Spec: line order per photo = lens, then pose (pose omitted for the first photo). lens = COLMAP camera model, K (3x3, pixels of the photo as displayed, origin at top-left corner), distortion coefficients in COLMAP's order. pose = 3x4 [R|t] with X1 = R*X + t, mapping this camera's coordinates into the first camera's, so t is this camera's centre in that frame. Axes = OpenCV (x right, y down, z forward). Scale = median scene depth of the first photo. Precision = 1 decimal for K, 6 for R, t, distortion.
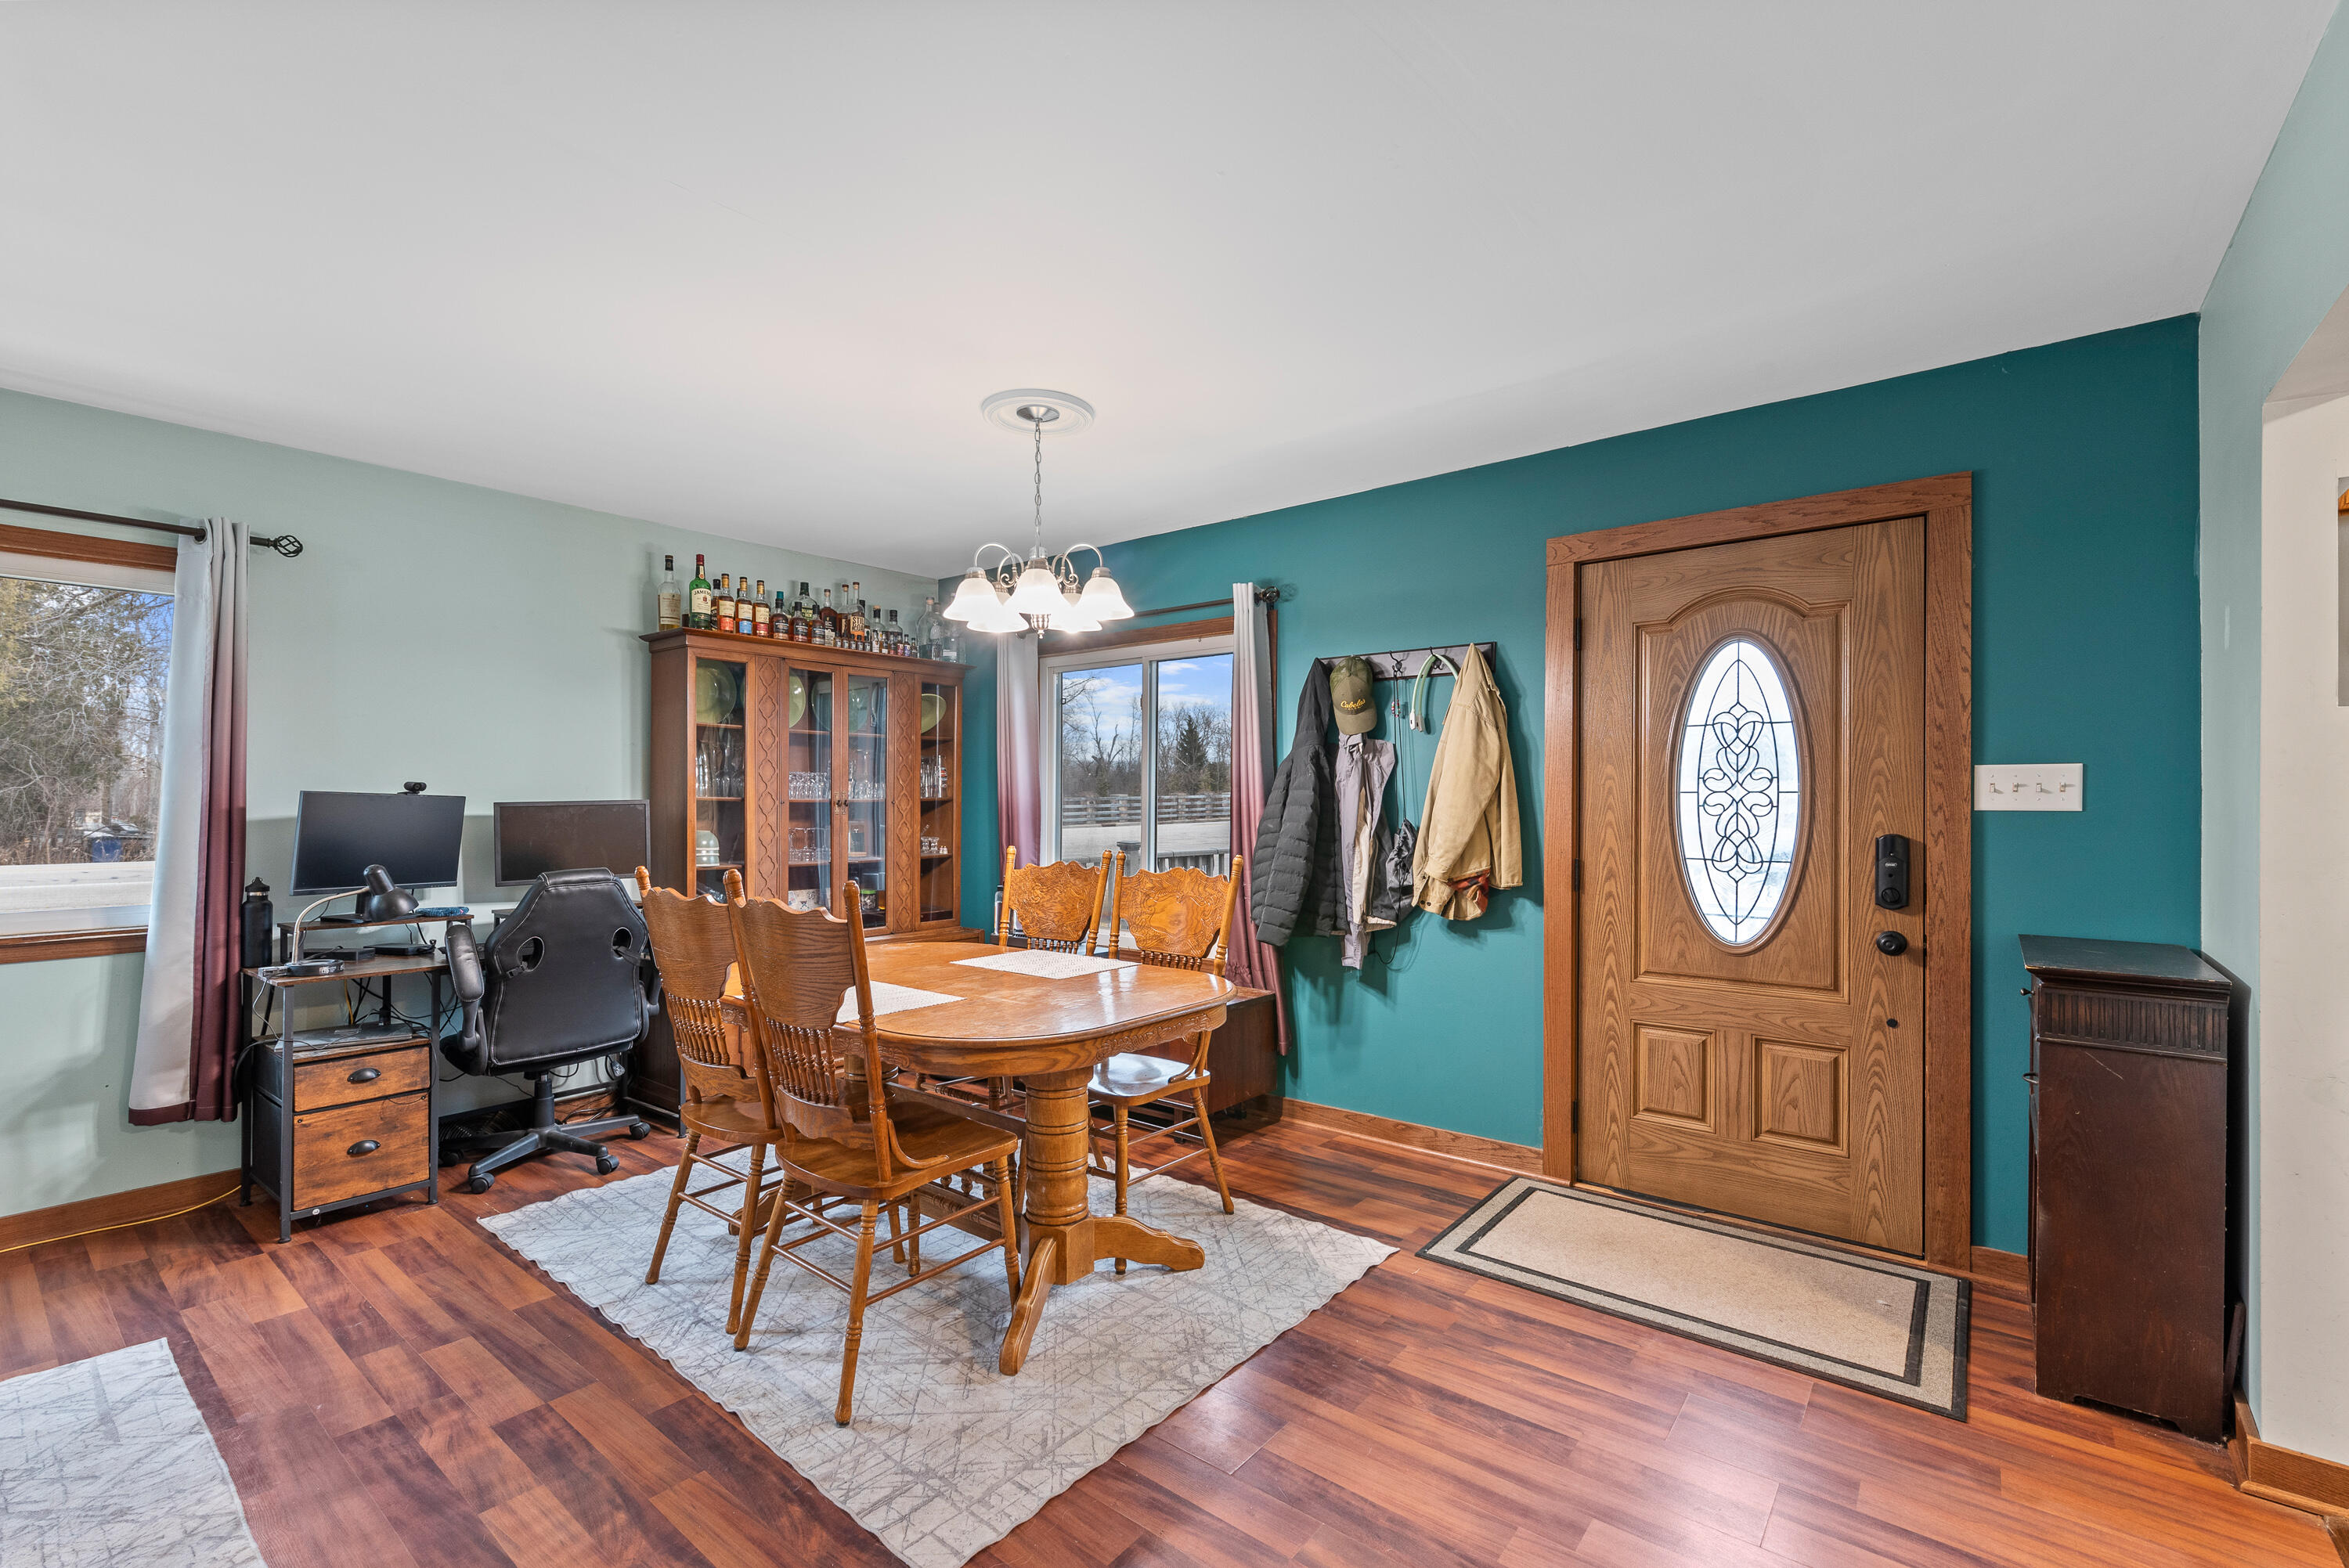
lens RADIAL K [[1019.2, 0, 1178.4], [0, 1019.2, 800.5], [0, 0, 1]] dist [-0.002210, -0.001407]
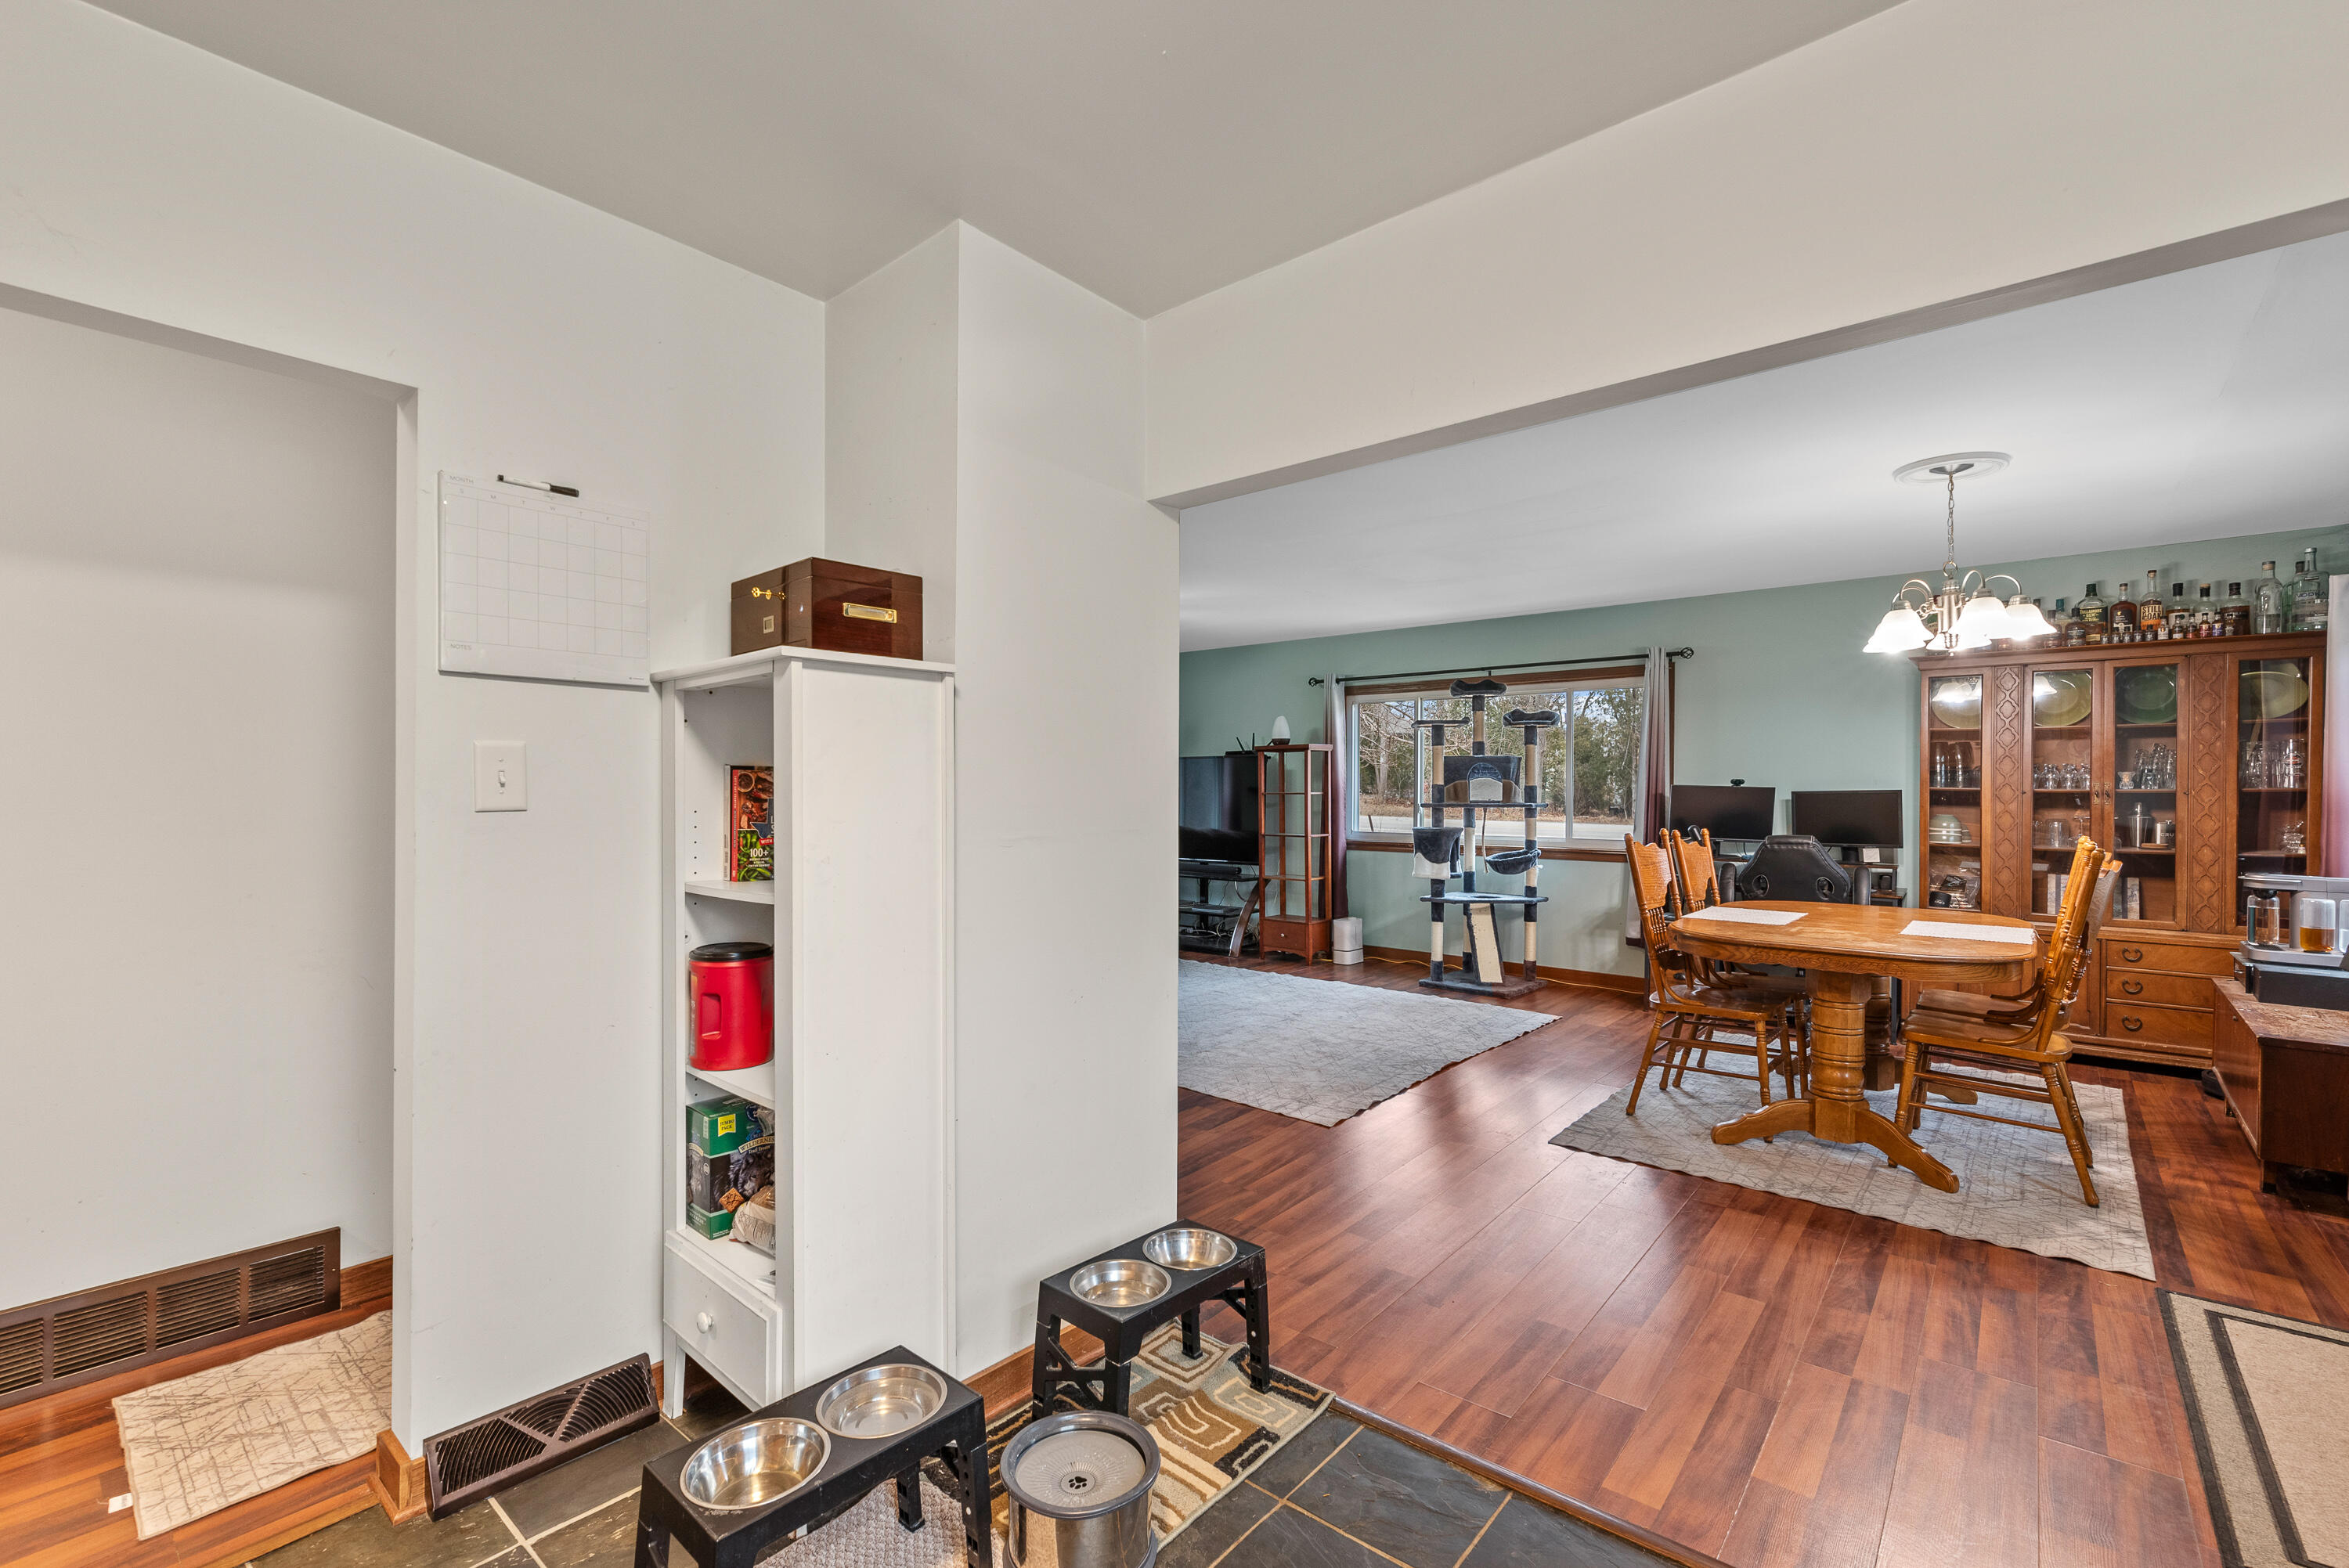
lens RADIAL K [[1019.2, 0, 1172.9], [0, 1019.2, 785.1], [0, 0, 1]] dist [-0.002210, -0.001407]
pose [[-0.040020, -0.002834, -0.999195, 1.077903], [-0.003356, 0.999991, -0.002702, -0.000386], [0.999193, 0.003245, -0.040029, 0.140422]]
